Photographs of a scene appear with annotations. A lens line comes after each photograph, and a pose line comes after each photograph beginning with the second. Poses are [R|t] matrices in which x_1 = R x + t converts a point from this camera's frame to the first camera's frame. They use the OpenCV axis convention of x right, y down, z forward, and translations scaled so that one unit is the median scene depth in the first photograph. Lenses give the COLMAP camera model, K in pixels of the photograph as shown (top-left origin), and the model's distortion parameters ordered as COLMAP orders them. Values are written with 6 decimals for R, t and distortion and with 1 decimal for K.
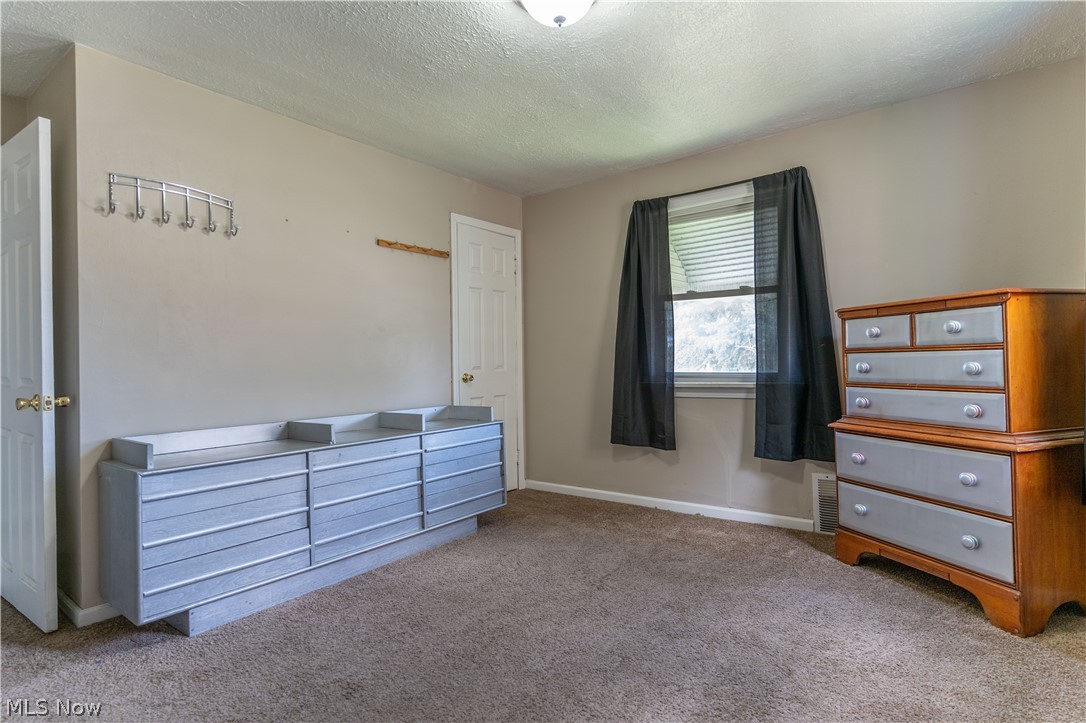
lens RADIAL K [[543.4, 0, 543.0], [0, 543.4, 361.5], [0, 0, 1]] dist [0.001083, -0.000064]
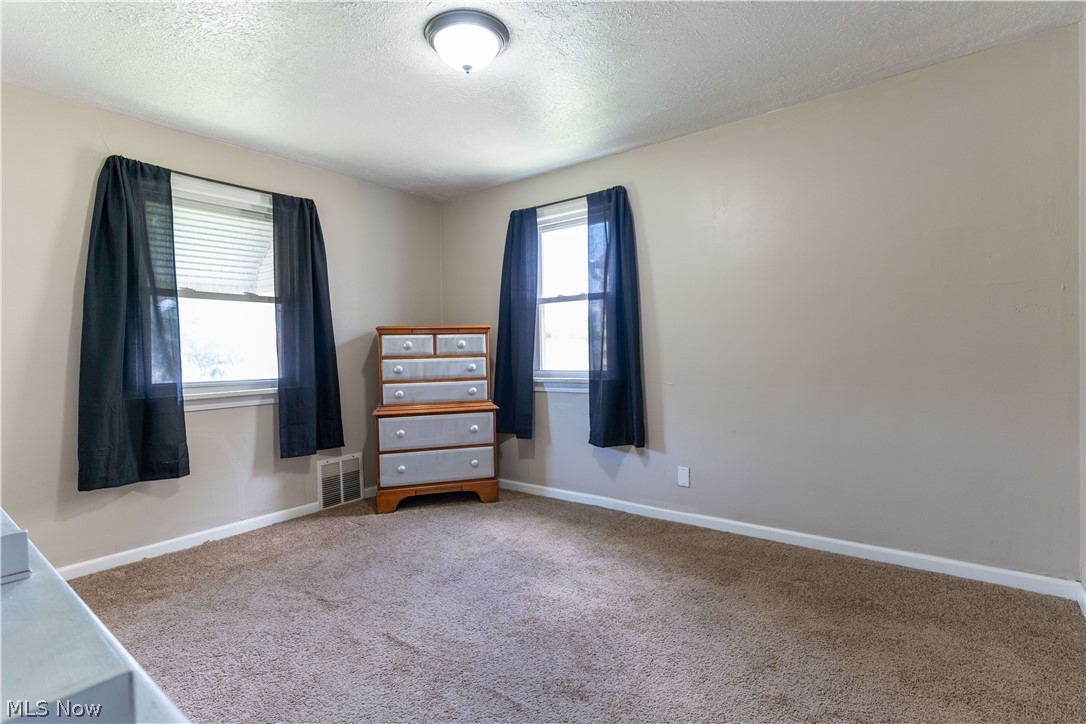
lens RADIAL K [[515.1, 0, 543.0], [0, 515.1, 362.0], [0, 0, 1]] dist [0.000188, 0.000094]
pose [[0.015637, 0.001601, 0.999876, -0.618961], [0.022328, 0.999749, -0.001950, 0.002562], [-0.999628, 0.022355, 0.015597, 0.493031]]
